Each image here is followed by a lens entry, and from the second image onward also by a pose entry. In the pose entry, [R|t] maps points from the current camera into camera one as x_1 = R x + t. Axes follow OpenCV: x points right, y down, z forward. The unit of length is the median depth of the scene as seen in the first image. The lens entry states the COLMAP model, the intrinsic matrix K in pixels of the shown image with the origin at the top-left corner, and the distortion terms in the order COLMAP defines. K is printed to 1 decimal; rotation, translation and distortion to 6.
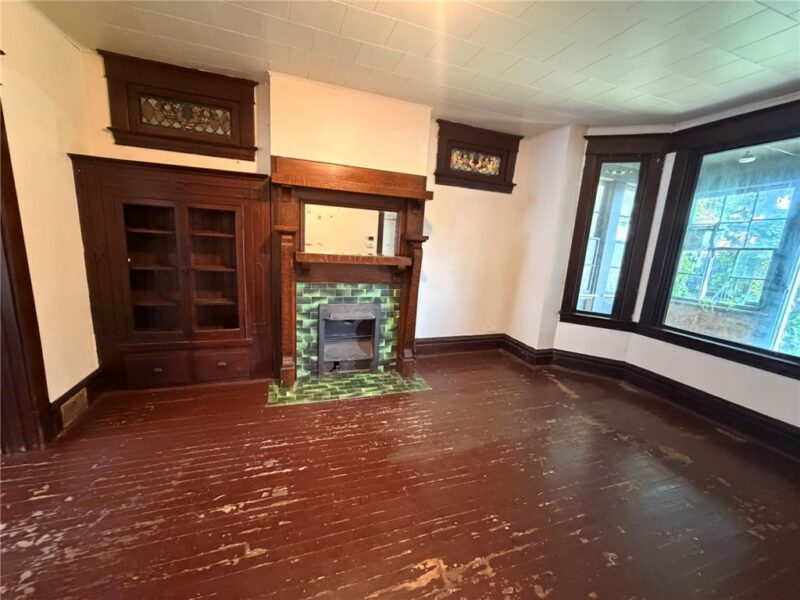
lens RADIAL K [[318.4, 0, 396.2], [0, 318.4, 298.7], [0, 0, 1]] dist [-0.002574, 0.000902]
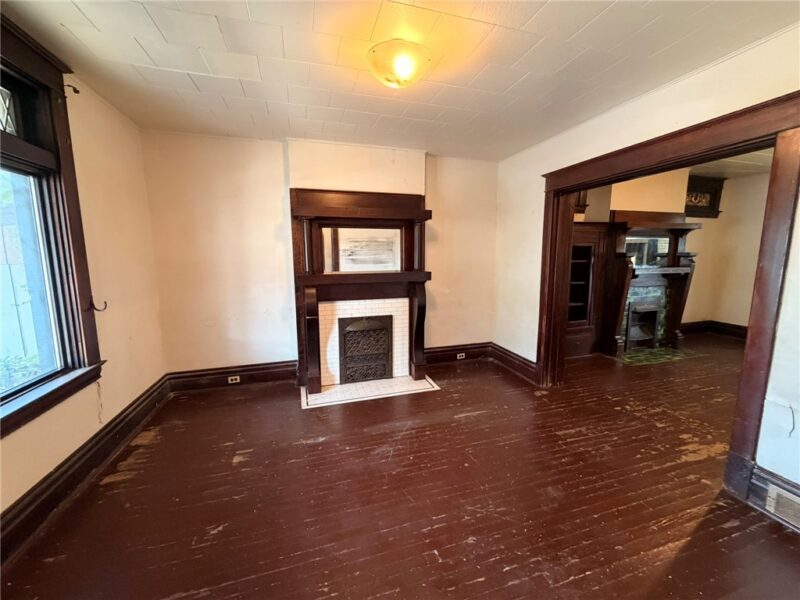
lens RADIAL K [[318.4, 0, 397.8], [0, 318.4, 297.7], [0, 0, 1]] dist [-0.002574, 0.000902]
pose [[0.996562, -0.061385, -0.055642, -1.198778], [0.058241, 0.996704, -0.056464, 0.017962], [0.058925, 0.053029, 0.996853, -0.554675]]
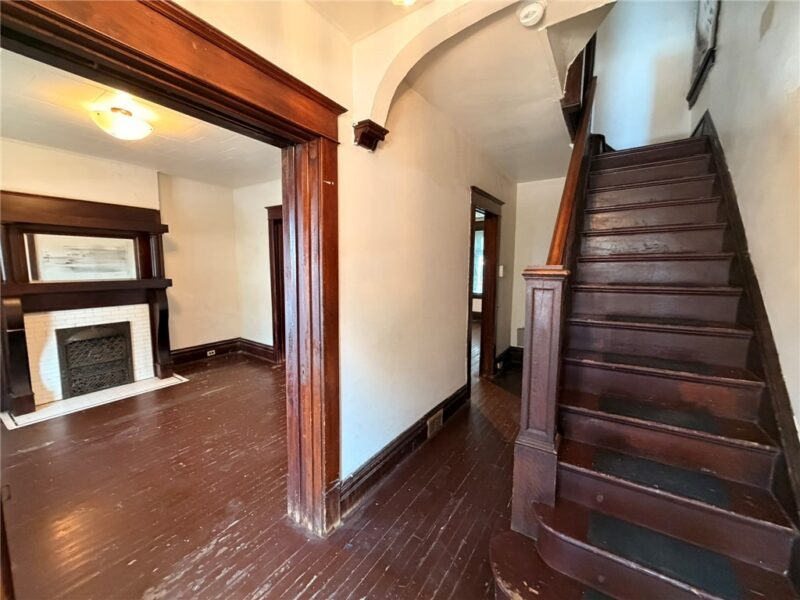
lens RADIAL K [[318.4, 0, 399.0], [0, 318.4, 300.4], [0, 0, 1]] dist [-0.002574, 0.000902]
pose [[0.795210, -0.121410, 0.594054, -1.175605], [0.148880, 0.988851, 0.002803, 0.107161], [-0.587771, 0.086214, 0.804420, -1.110032]]
